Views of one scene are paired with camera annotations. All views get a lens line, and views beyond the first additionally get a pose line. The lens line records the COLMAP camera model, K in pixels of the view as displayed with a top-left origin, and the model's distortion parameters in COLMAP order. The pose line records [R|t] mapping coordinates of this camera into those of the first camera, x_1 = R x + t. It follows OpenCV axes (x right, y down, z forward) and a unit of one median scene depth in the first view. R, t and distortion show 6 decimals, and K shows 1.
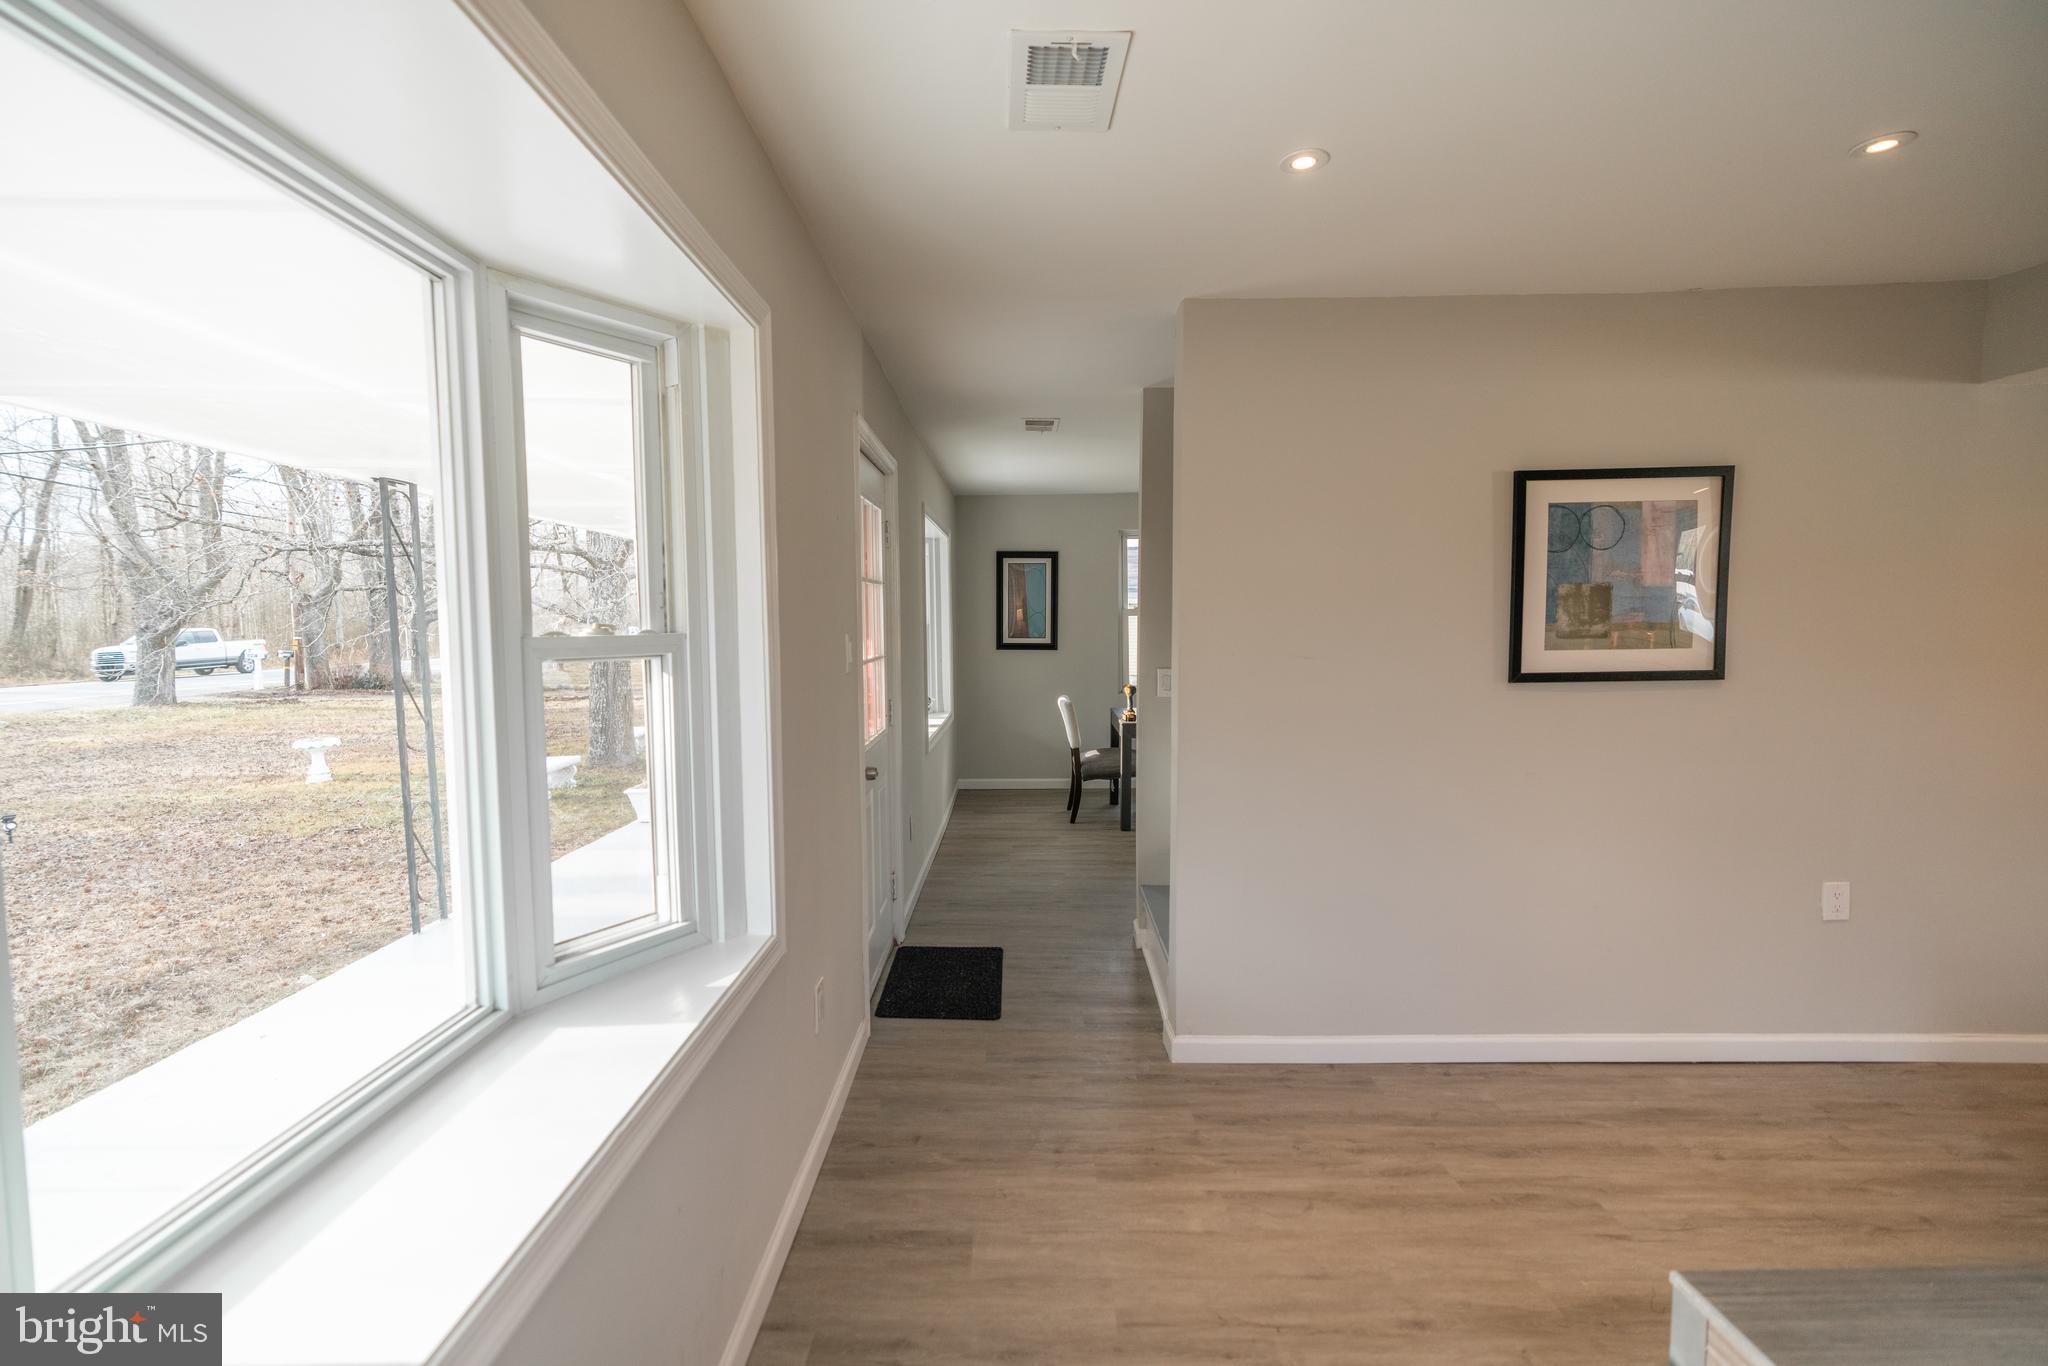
lens RADIAL K [[900.1, 0, 1019.2], [0, 900.1, 671.8], [0, 0, 1]] dist [0.008683, -0.001374]
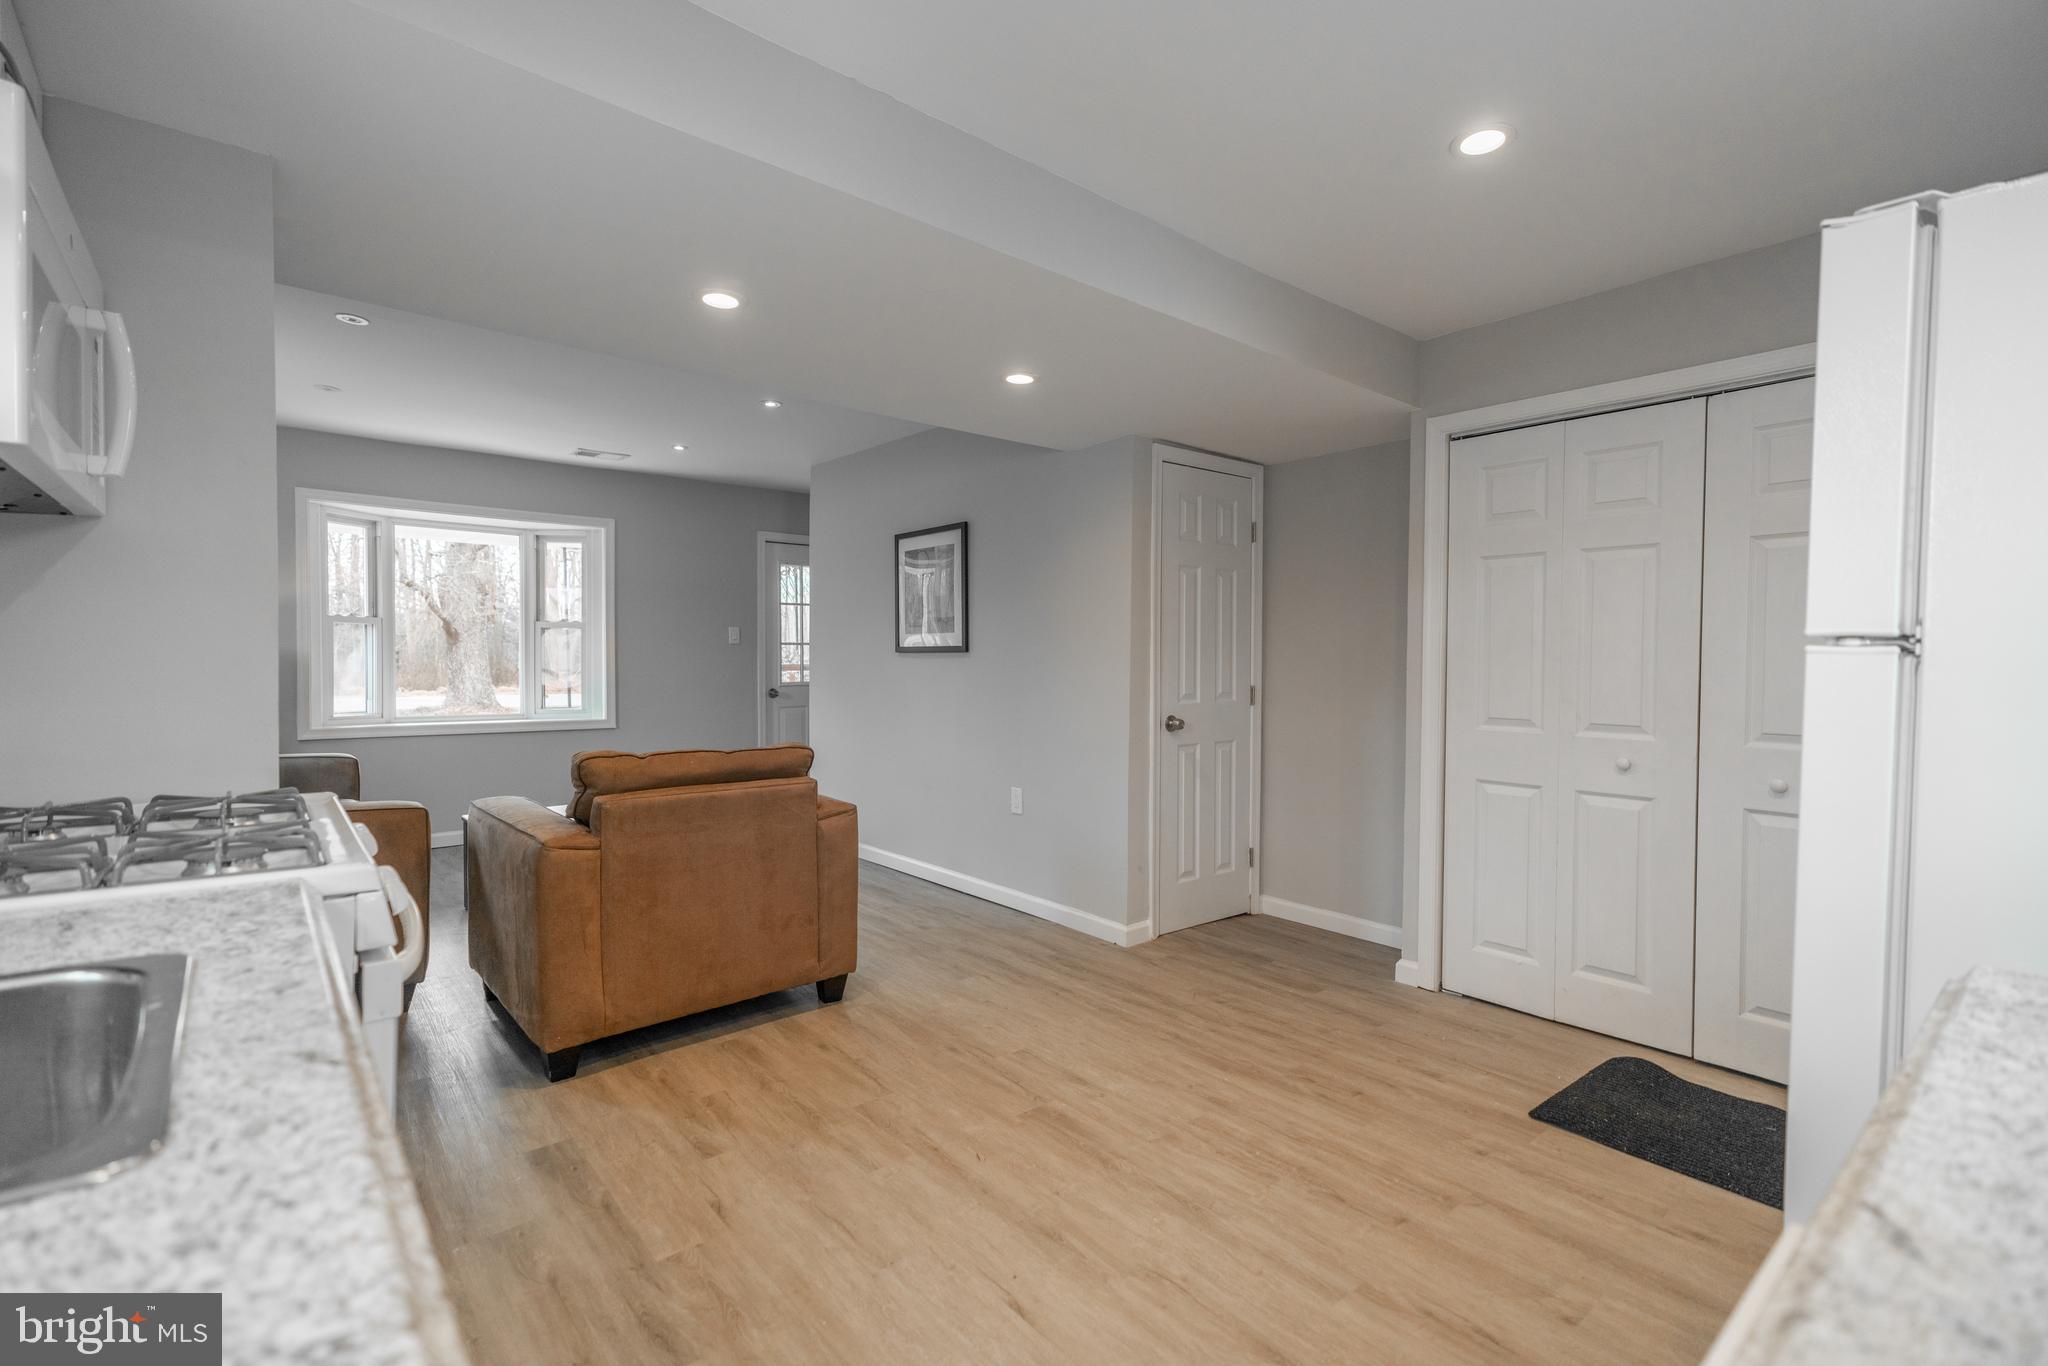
lens RADIAL K [[900.1, 0, 1029.5], [0, 900.1, 678.6], [0, 0, 1]] dist [0.008683, -0.001374]
pose [[0.656840, 0.035107, -0.753212, 2.093313], [-0.054423, 0.998518, -0.000919, 0.052598], [0.752063, 0.041596, 0.657777, 0.026407]]
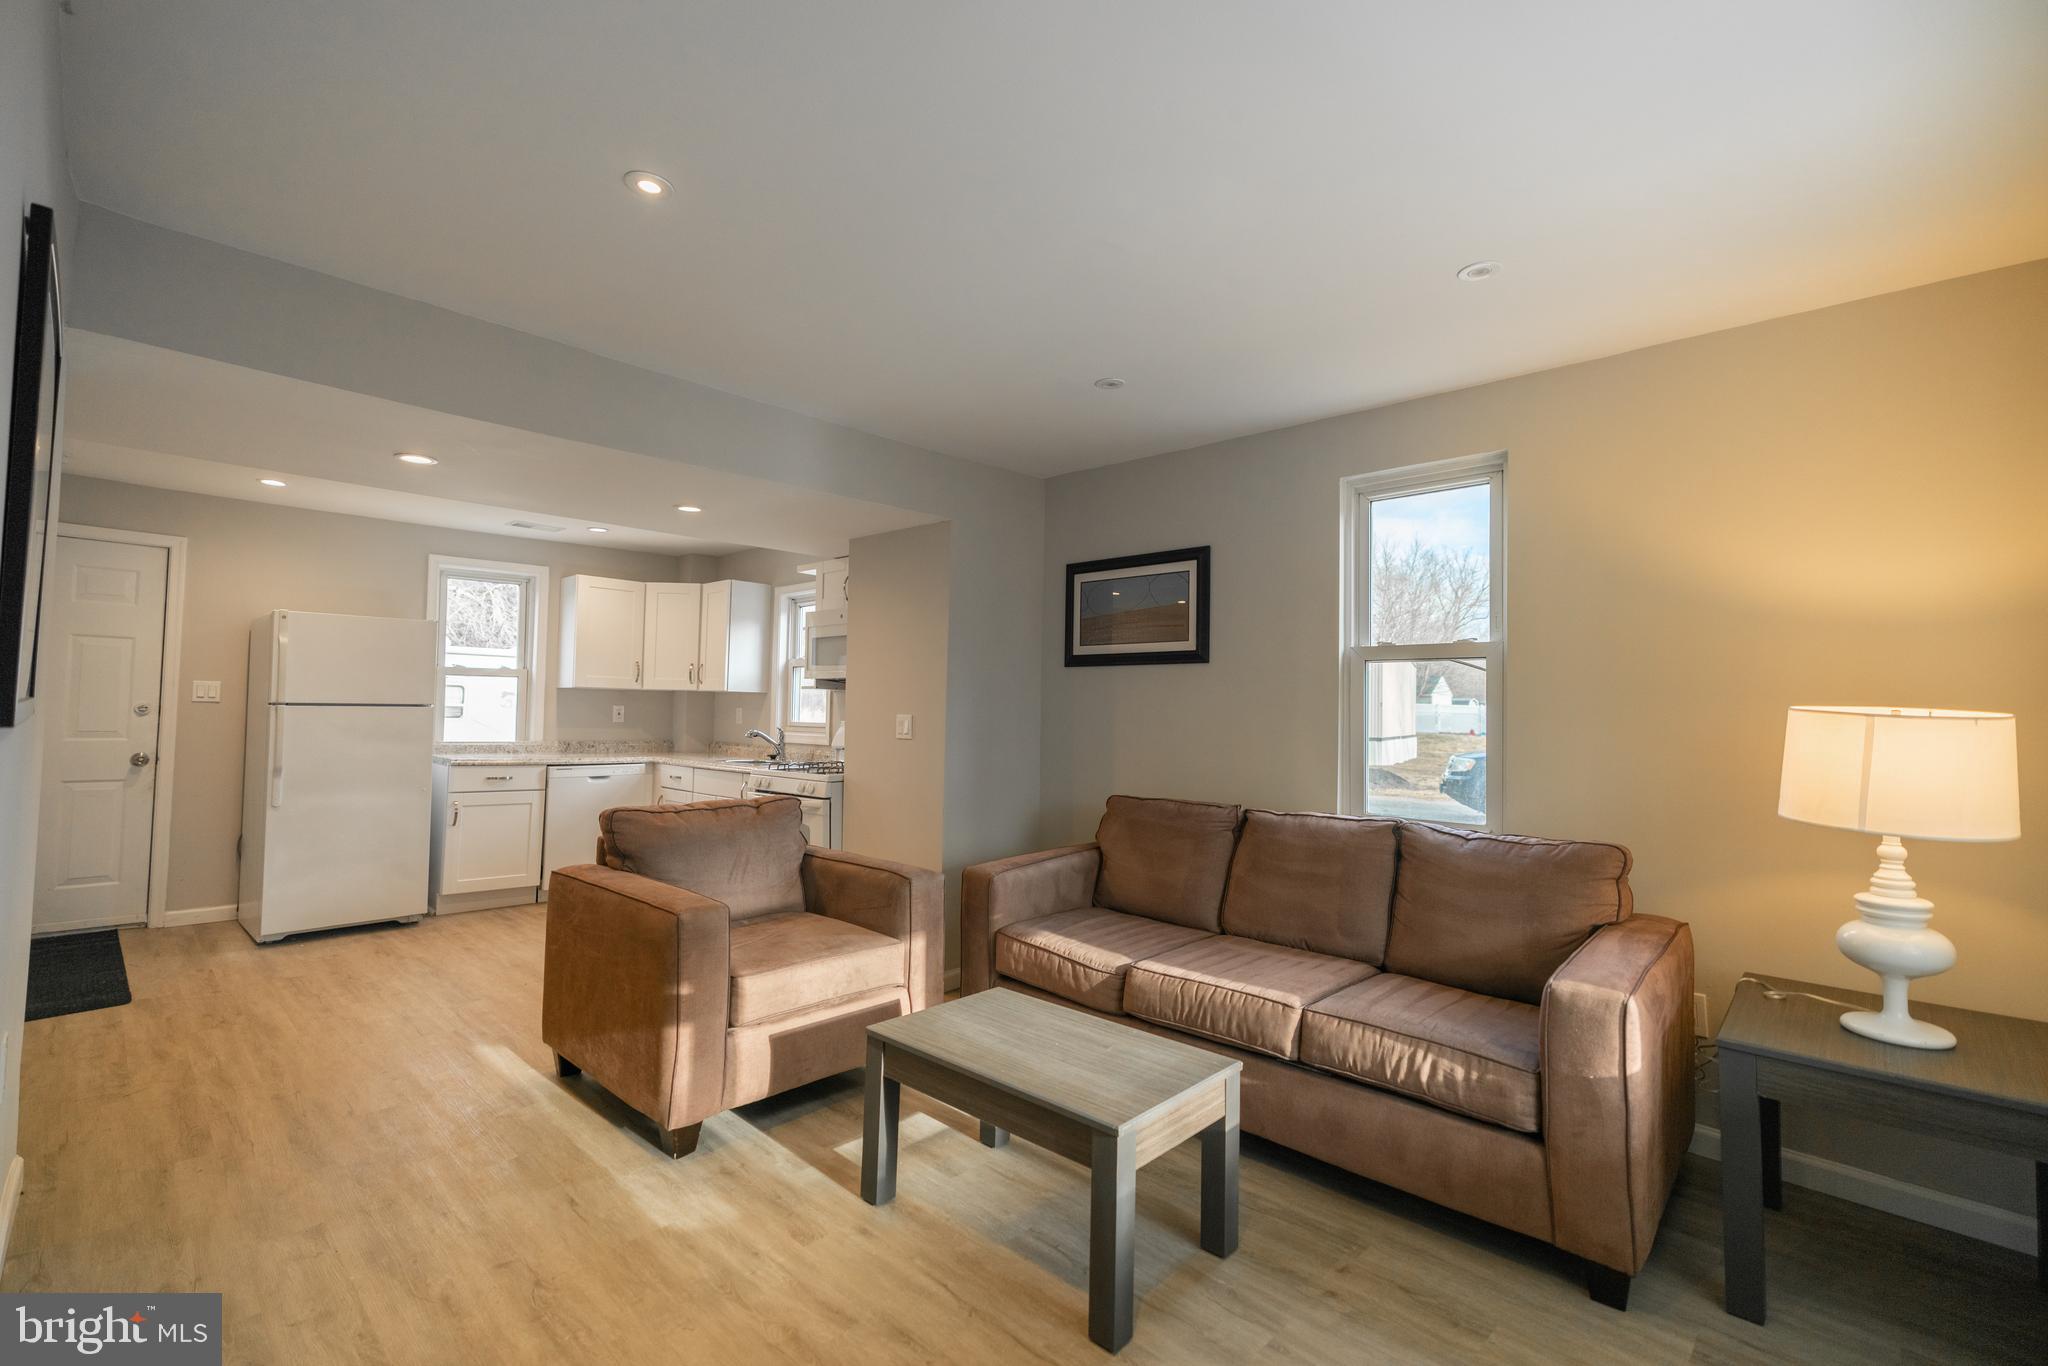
lens RADIAL K [[900.1, 0, 1030.3], [0, 900.1, 669.3], [0, 0, 1]] dist [0.008683, -0.001374]
pose [[-0.725952, 0.024773, 0.687299, -0.044607], [0.022501, 0.999672, -0.012266, -0.000379], [-0.687377, 0.006560, -0.726271, 0.987715]]
